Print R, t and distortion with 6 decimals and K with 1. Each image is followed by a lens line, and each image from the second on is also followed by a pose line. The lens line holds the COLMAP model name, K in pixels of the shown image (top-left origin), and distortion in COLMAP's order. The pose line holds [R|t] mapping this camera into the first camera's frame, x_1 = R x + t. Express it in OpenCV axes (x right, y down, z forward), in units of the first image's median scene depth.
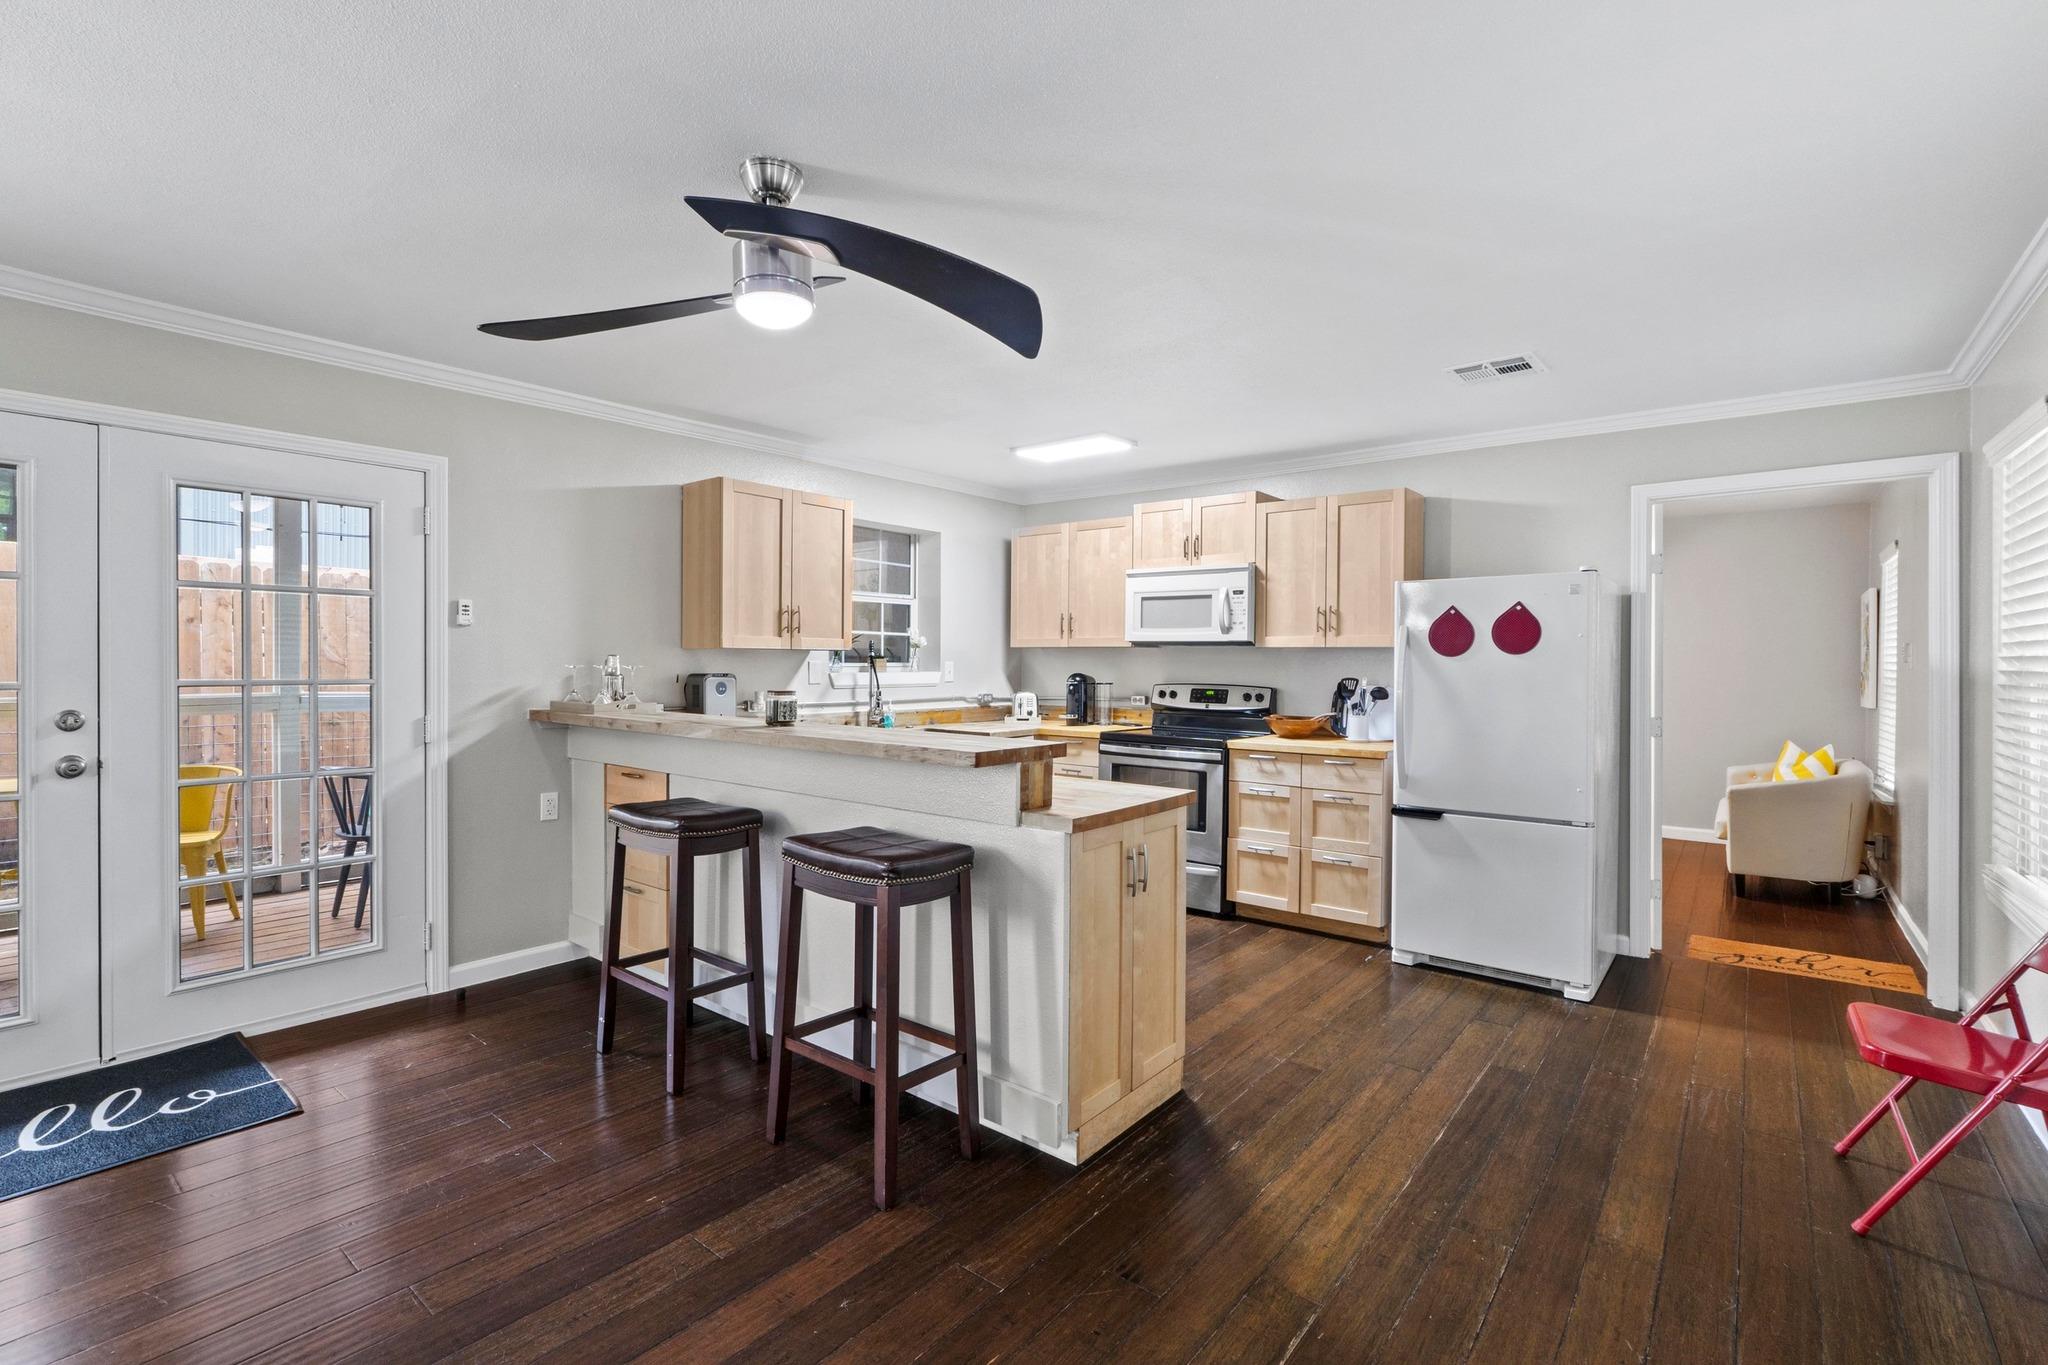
lens RADIAL K [[919.5, 0, 1015.4], [0, 919.5, 673.0], [0, 0, 1]] dist [-0.004410, -0.000575]
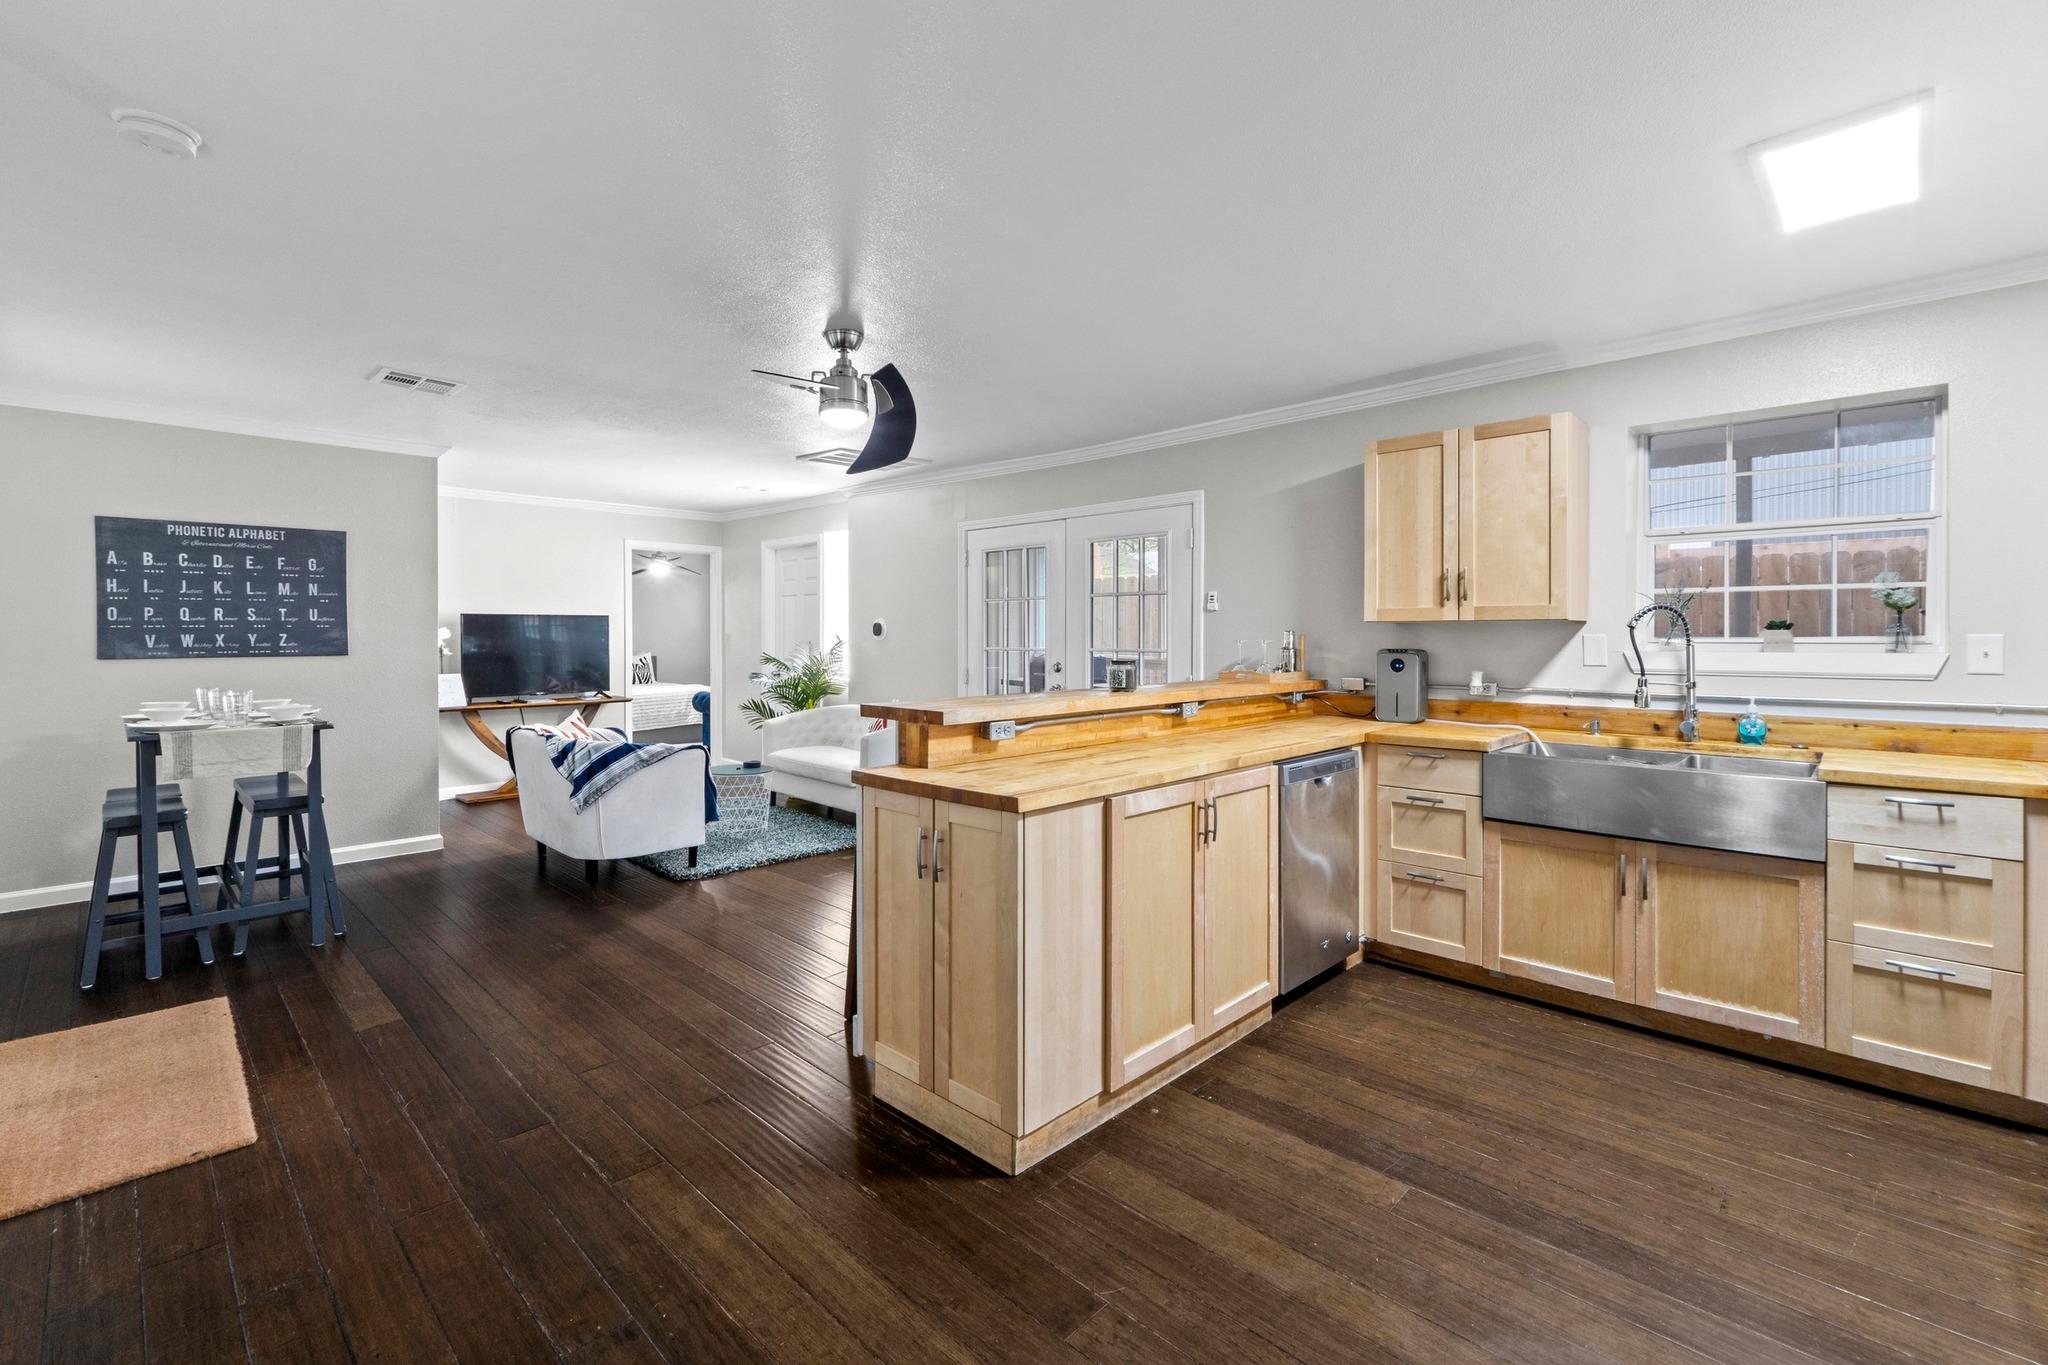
lens RADIAL K [[890.6, 0, 1012.3], [0, 890.6, 642.1], [0, 0, 1]] dist [-0.004145, -0.000172]
pose [[-0.091720, -0.001821, -0.995783, 0.569494], [-0.012855, 0.999917, -0.000645, -0.000948], [0.995702, 0.012742, -0.091736, 0.647988]]
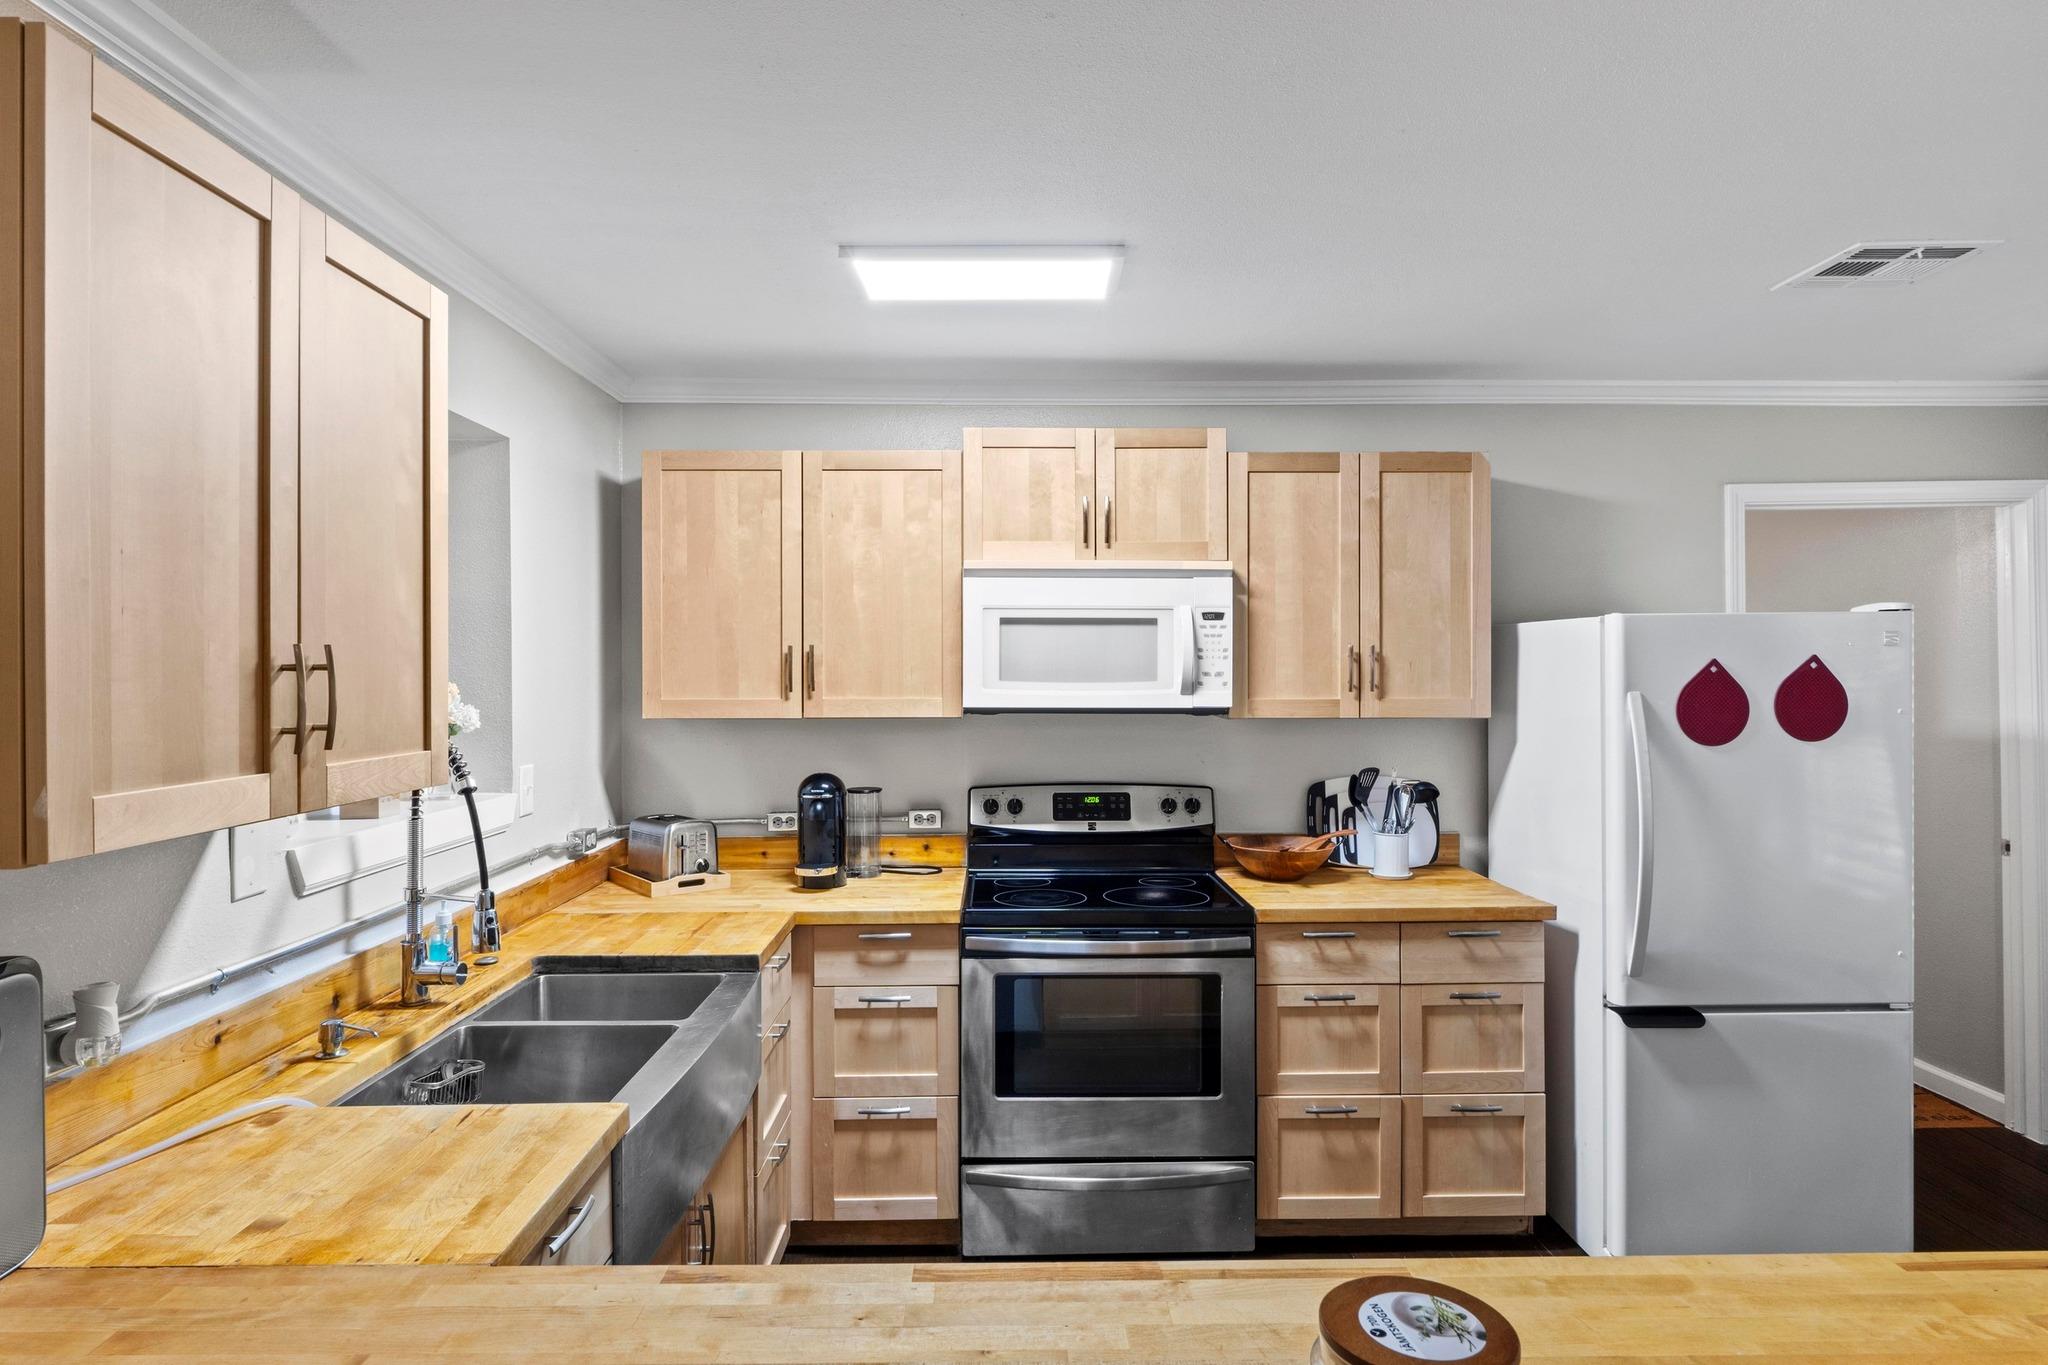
lens RADIAL K [[1152.5, 0, 1017.6], [0, 1152.5, 674.2], [0, 0, 1]] dist [-0.001558, -0.000023]
pose [[0.769086, -0.011958, 0.639033, -0.283908], [0.017652, 0.999841, -0.002534, -0.058196], [-0.638901, 0.013229, 0.769175, 0.599832]]
